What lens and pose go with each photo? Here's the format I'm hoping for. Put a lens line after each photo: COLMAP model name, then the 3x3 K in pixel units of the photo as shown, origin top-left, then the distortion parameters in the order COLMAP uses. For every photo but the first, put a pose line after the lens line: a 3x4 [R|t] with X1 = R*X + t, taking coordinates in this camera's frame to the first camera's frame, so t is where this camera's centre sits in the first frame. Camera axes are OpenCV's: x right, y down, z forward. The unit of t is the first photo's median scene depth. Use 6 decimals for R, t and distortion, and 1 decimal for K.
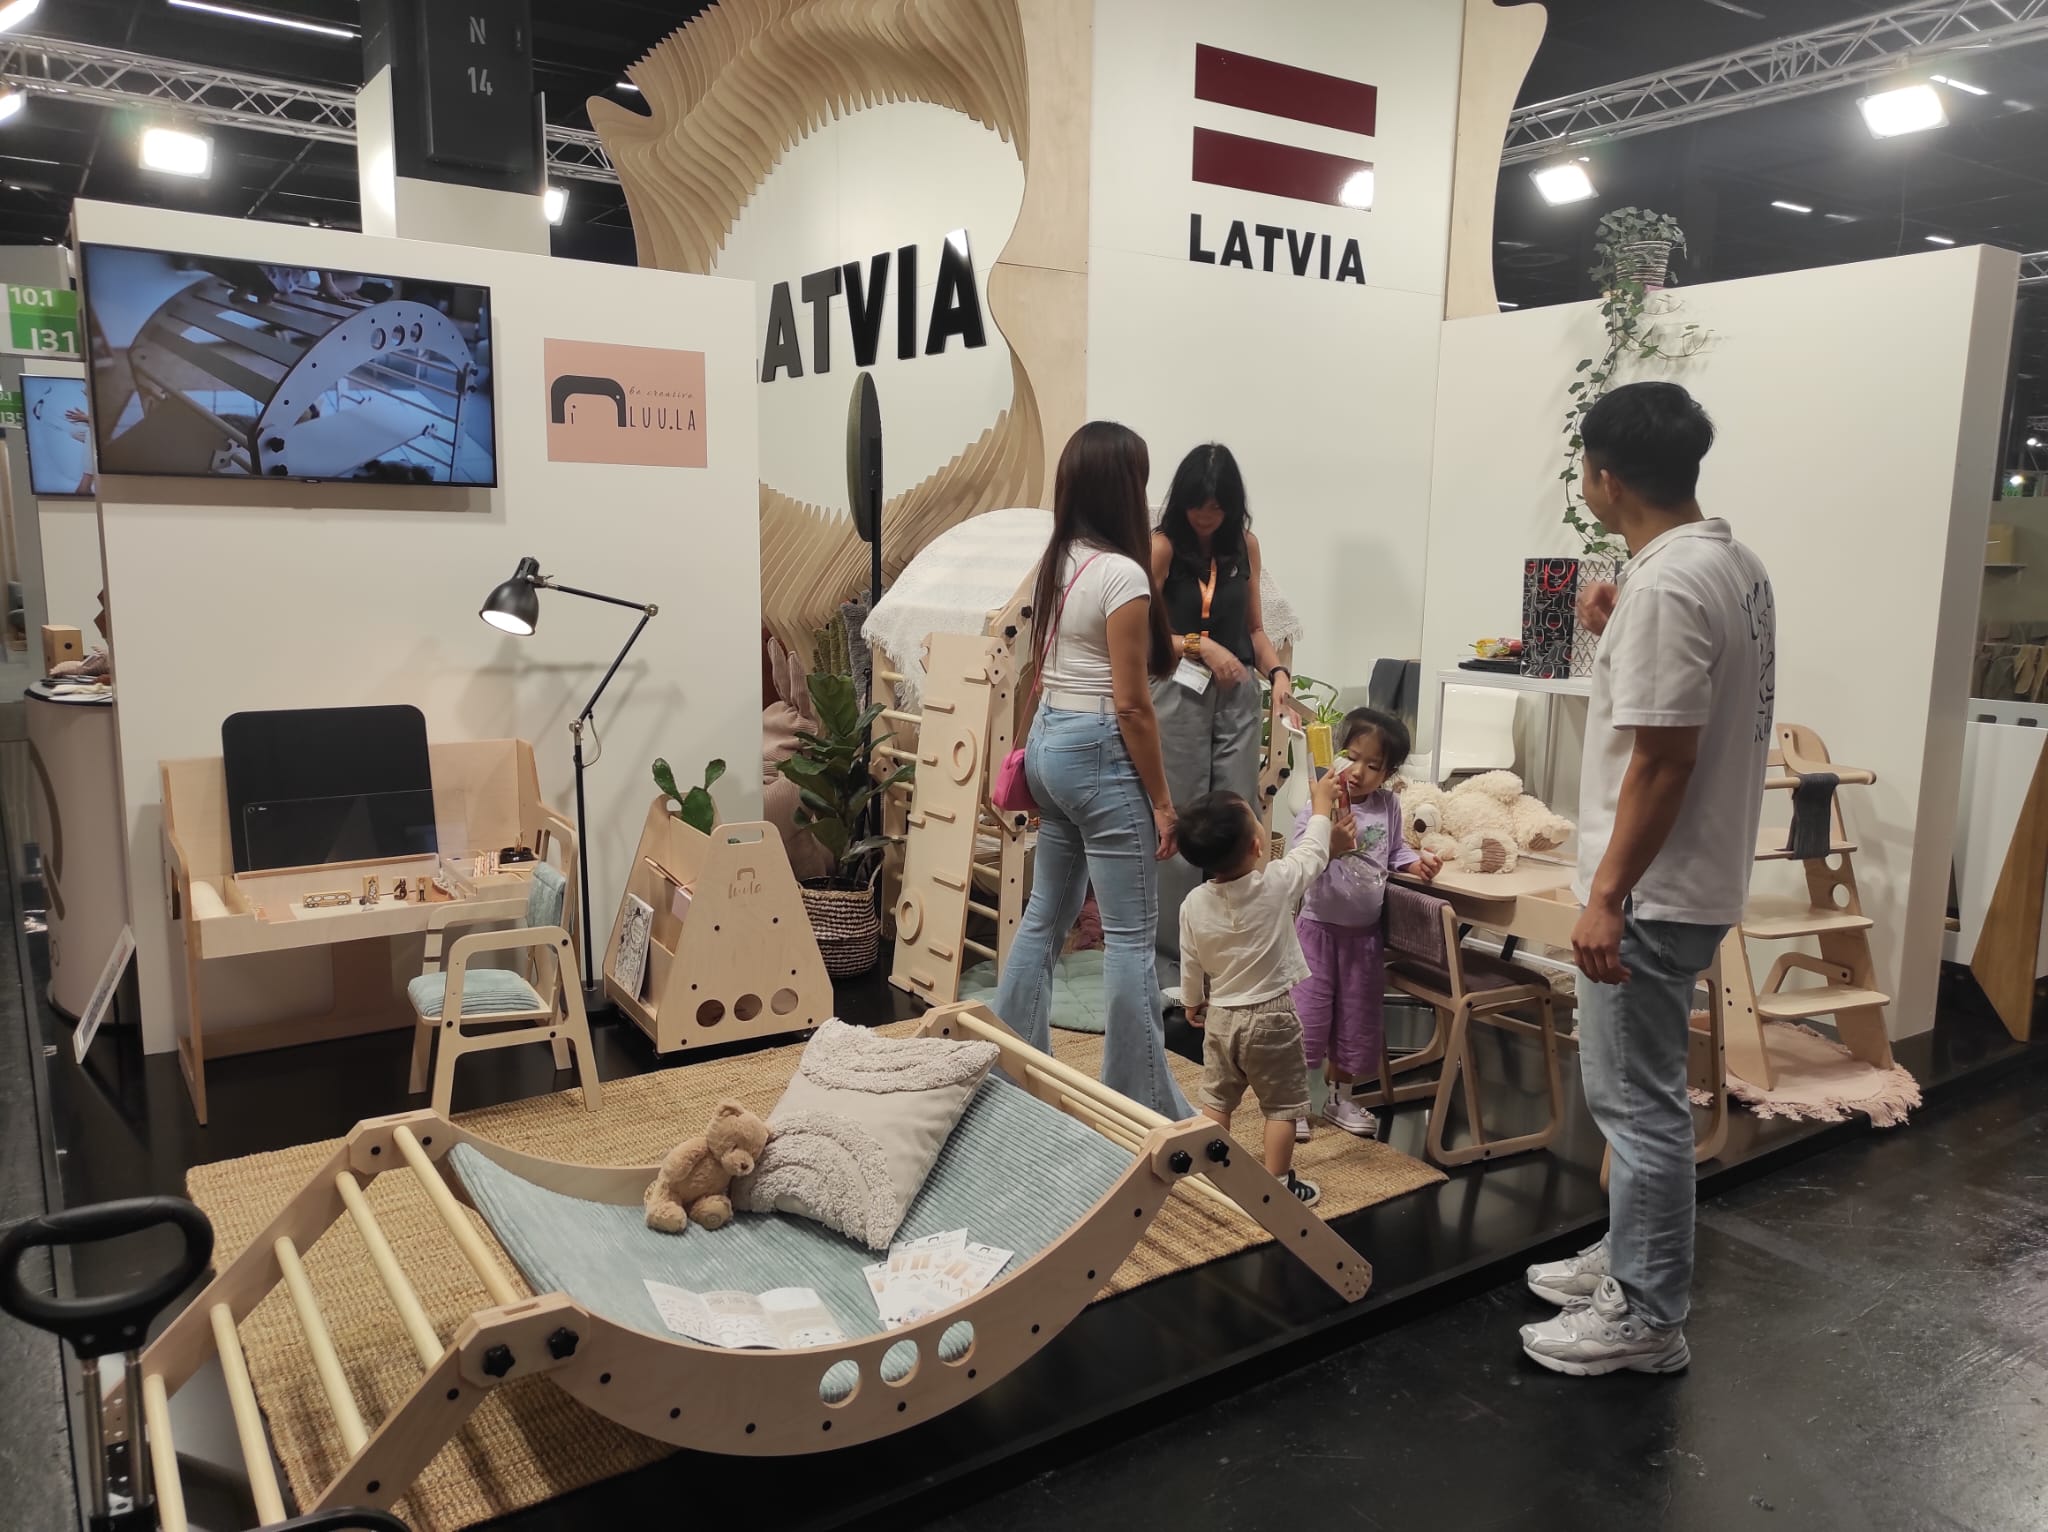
lens RADIAL K [[1465.5, 0, 1028.3], [0, 1465.5, 766.6], [0, 0, 1]] dist [0.022716, -0.013453]
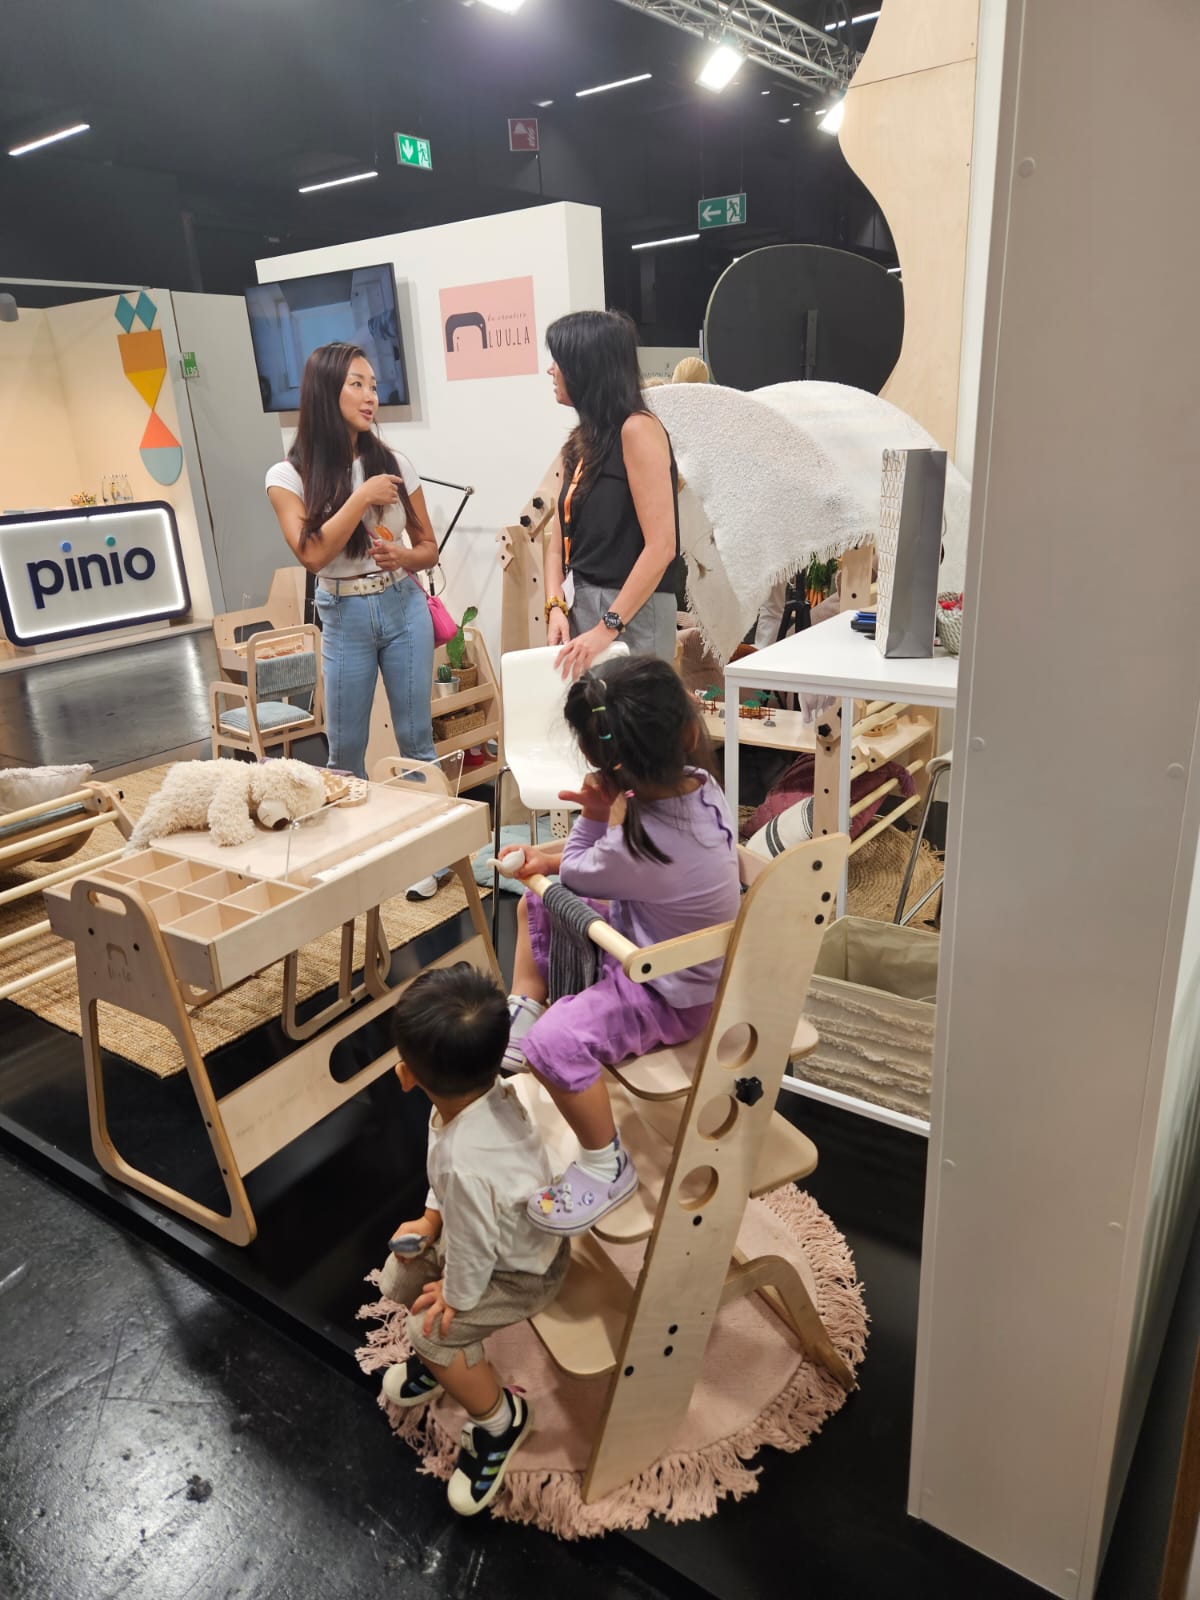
lens RADIAL K [[1064.0, 0, 598.0], [0, 1064.0, 795.6], [0, 0, 1]] dist [0.030720, -0.000024]
pose [[0.336052, 0.287110, -0.897015, 0.584333], [-0.085515, 0.957771, 0.274520, -0.089004], [0.937953, -0.015545, 0.346413, 0.574340]]
